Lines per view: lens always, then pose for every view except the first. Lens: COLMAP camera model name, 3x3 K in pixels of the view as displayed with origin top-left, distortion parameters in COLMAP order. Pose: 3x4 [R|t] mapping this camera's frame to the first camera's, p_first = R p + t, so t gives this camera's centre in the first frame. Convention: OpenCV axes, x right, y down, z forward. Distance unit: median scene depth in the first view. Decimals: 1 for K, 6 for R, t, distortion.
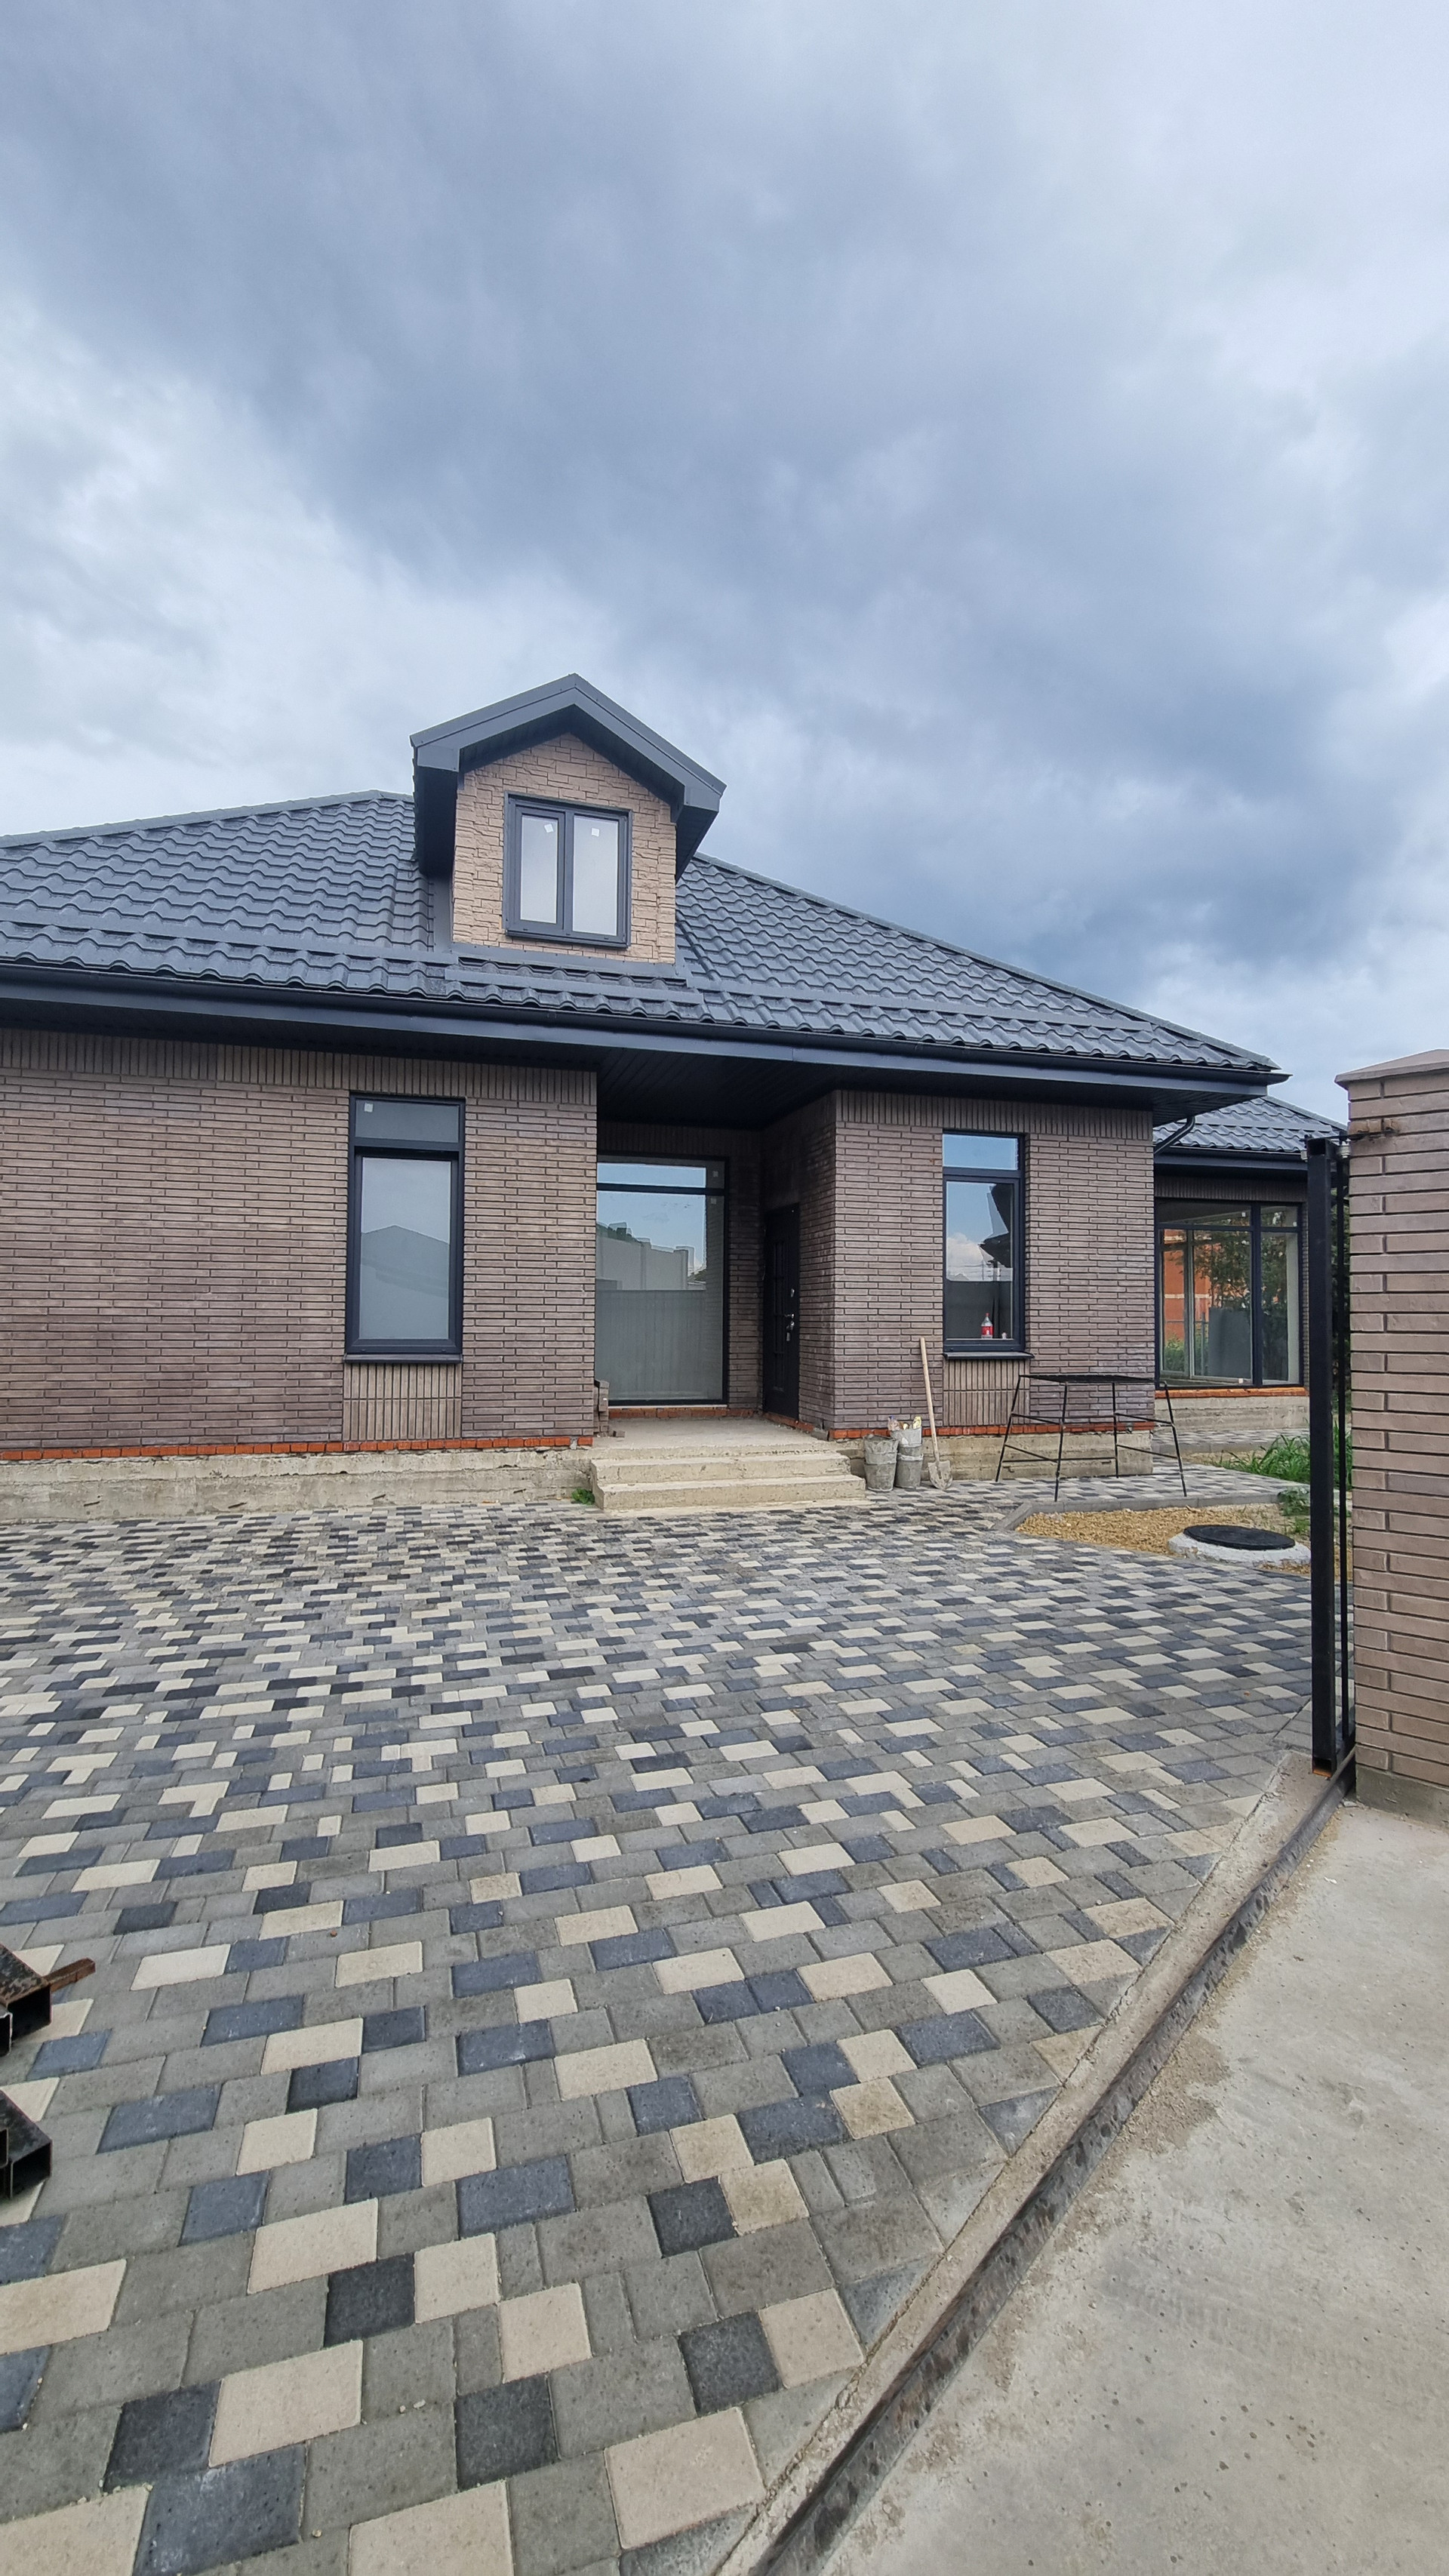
lens RADIAL K [[1051.4, 0, 736.1], [0, 1051.4, 1283.2], [0, 0, 1]] dist [0.001219, 0.000411]
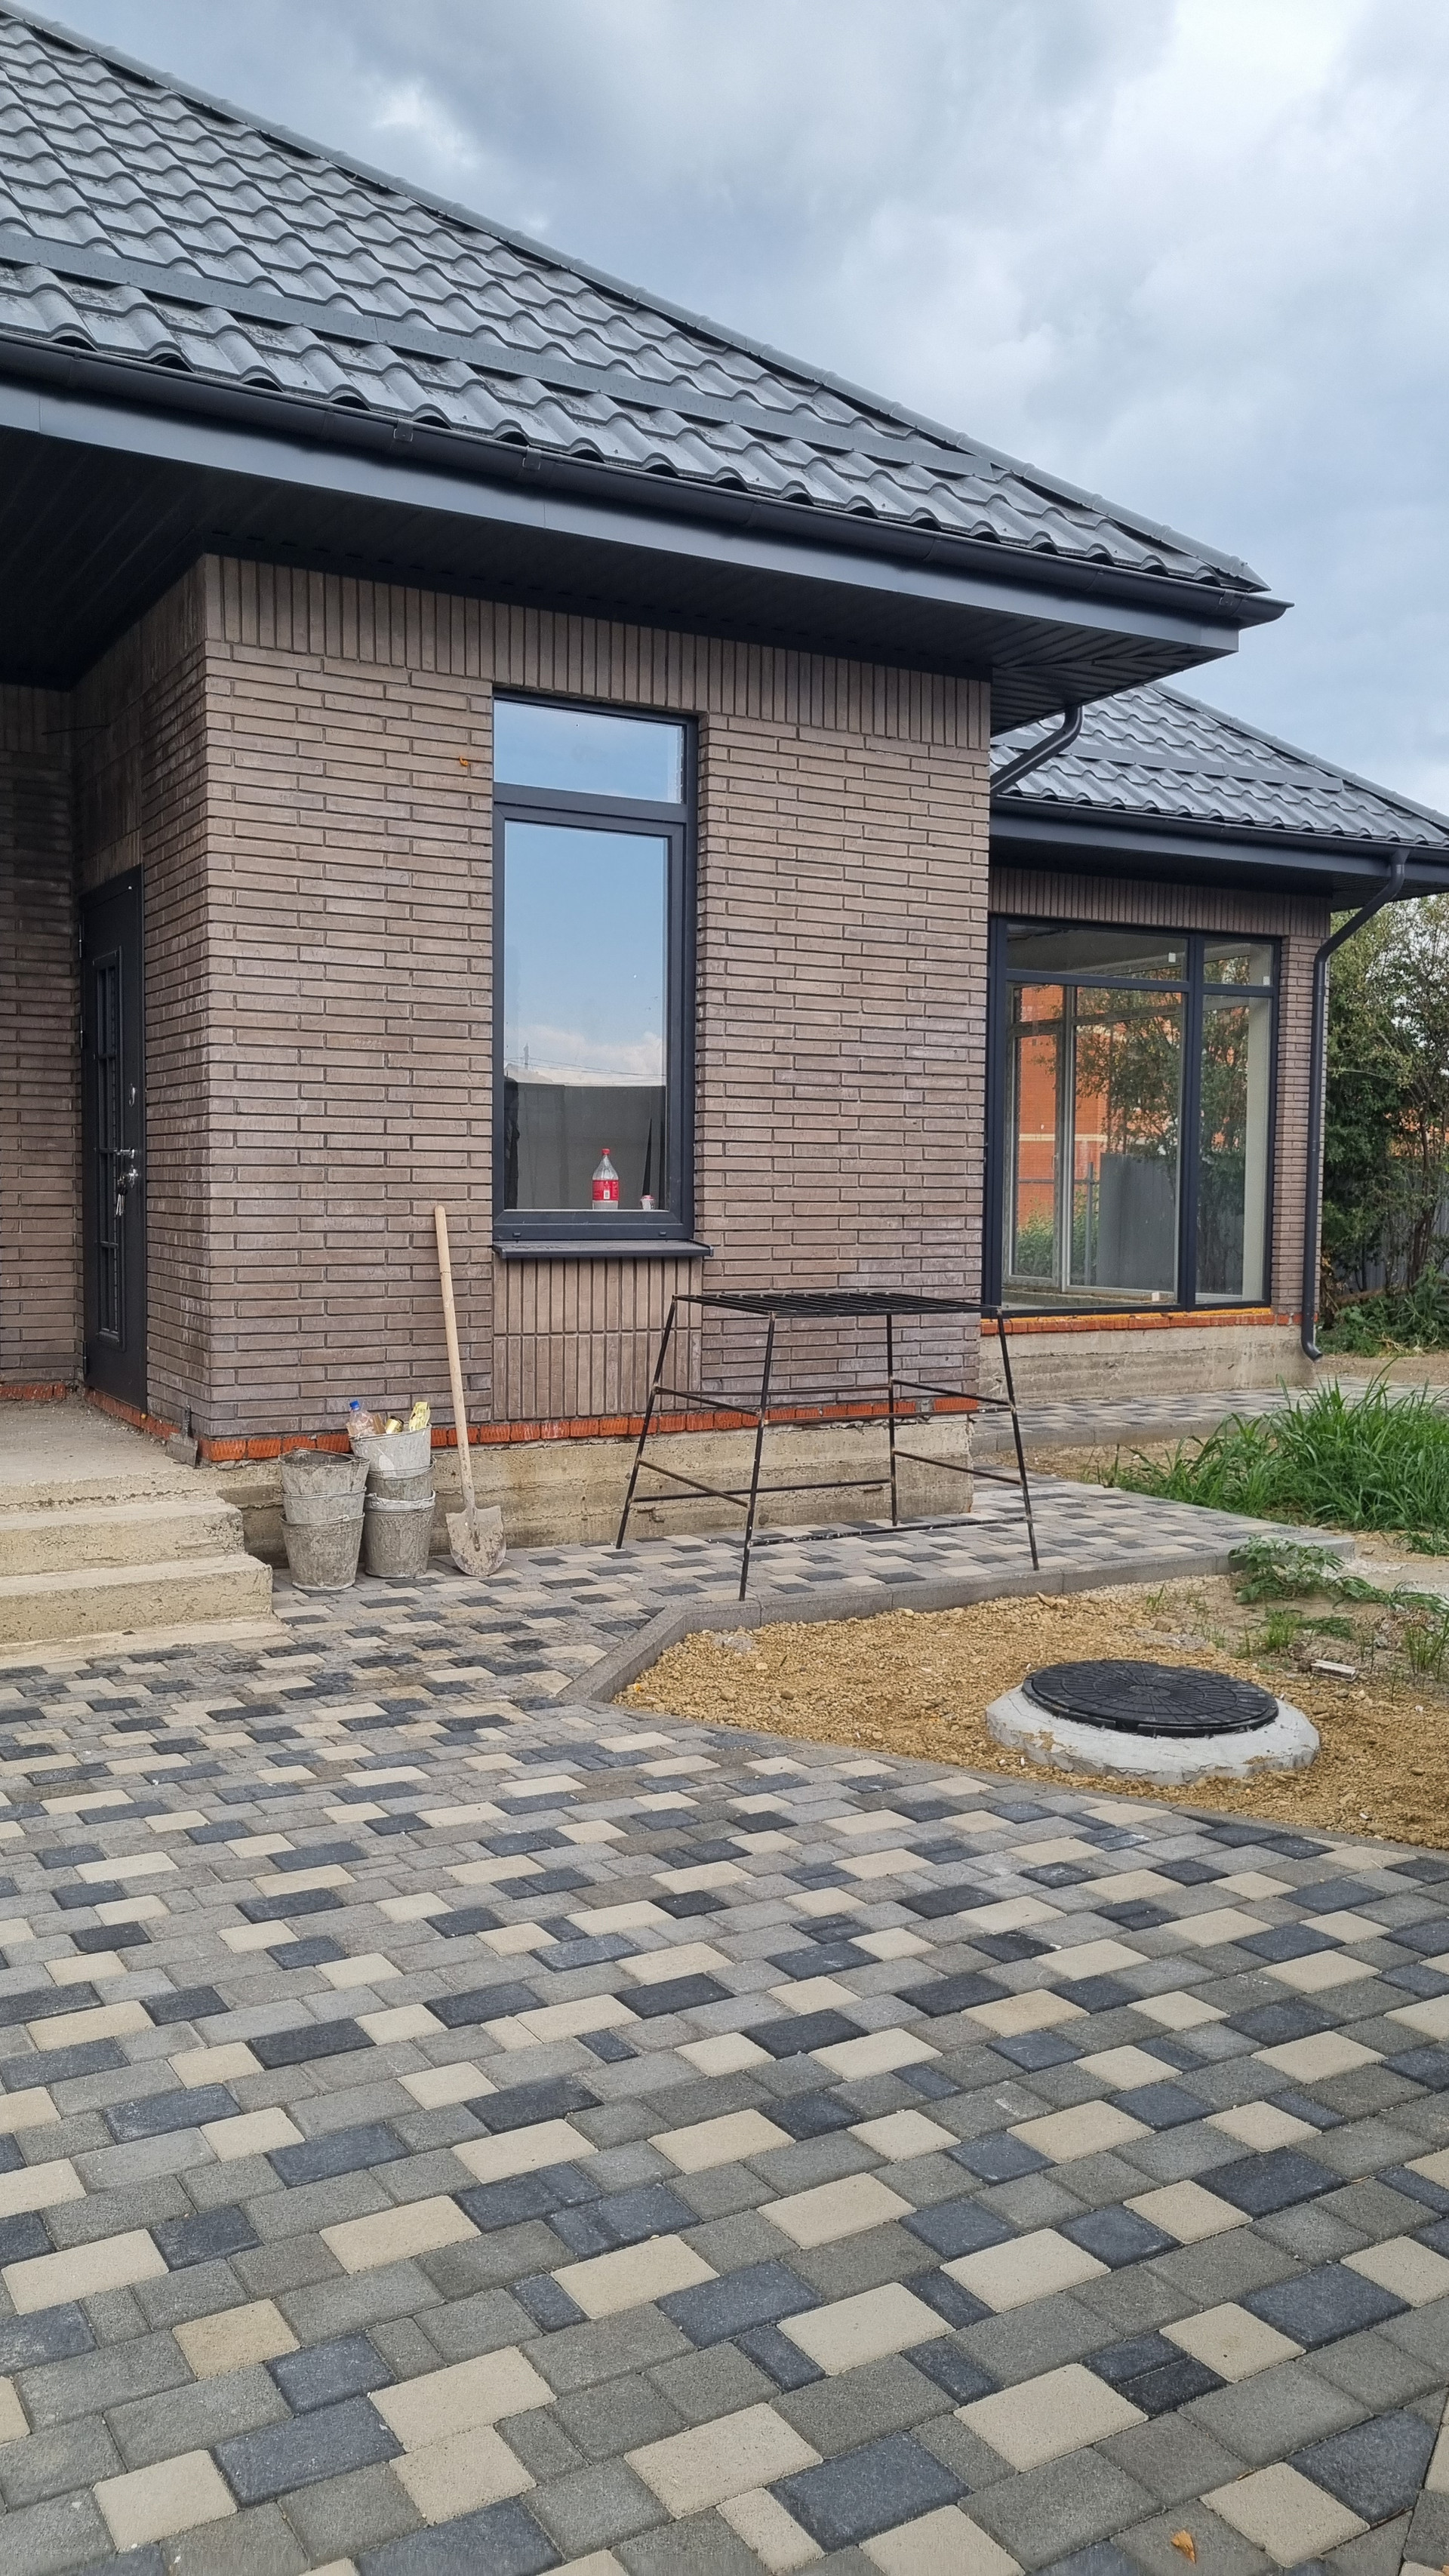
lens RADIAL K [[1964.0, 0, 719.4], [0, 1964.0, 1287.5], [0, 0, 1]] dist [0.027211, -0.005142]
pose [[0.973574, -0.009764, 0.228164, 0.109440], [-0.010667, 0.996051, 0.088142, 0.015009], [-0.228124, -0.088246, 0.969625, 0.238770]]
